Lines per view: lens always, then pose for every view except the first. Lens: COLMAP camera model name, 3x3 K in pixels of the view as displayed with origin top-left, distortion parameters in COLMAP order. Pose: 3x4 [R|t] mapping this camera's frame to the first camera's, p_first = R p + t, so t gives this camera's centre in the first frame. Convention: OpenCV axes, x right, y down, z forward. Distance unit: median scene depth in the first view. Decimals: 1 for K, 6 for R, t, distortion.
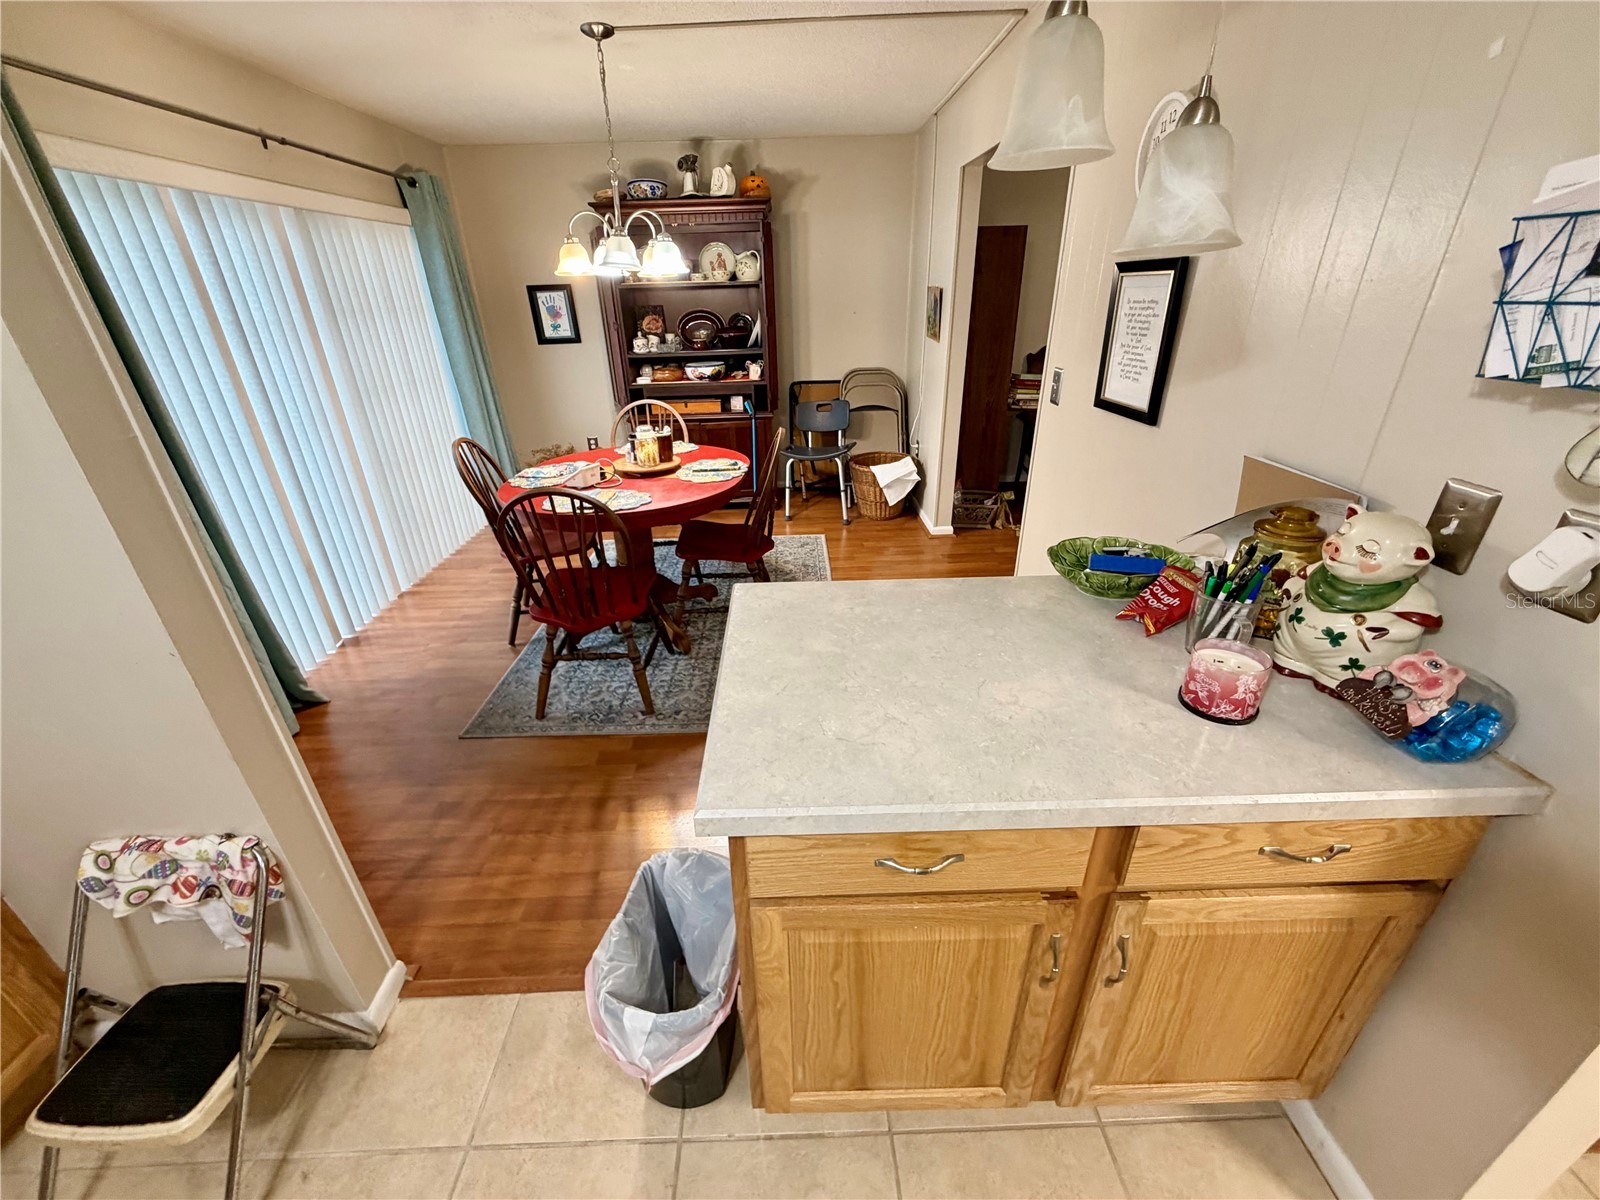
lens RADIAL K [[639.0, 0, 794.2], [0, 639.0, 600.5], [0, 0, 1]] dist [0.000859, 0.000129]
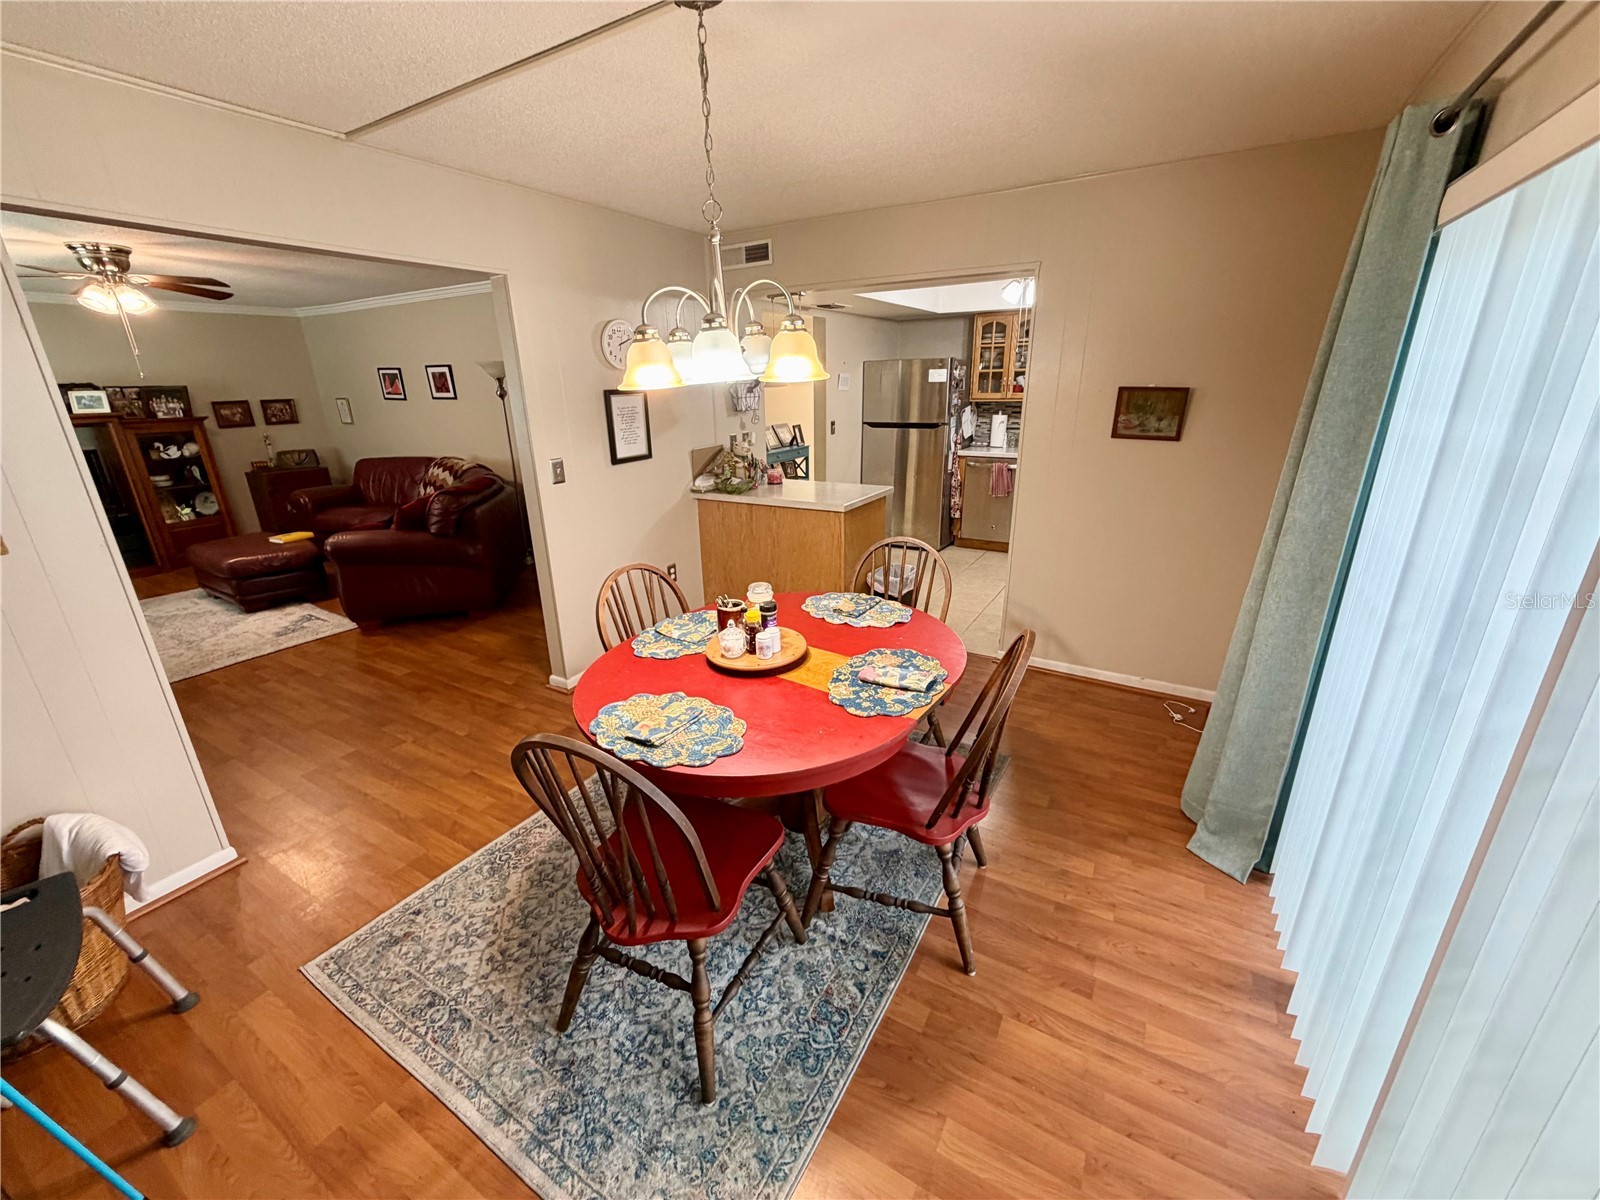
lens RADIAL K [[639.0, 0, 794.5], [0, 639.0, 600.5], [0, 0, 1]] dist [0.000859, 0.000129]
pose [[-0.845714, -0.132894, 0.516824, -0.669239], [0.273209, 0.724109, 0.633264, -0.730399], [-0.458393, 0.676762, -0.576081, 1.461911]]
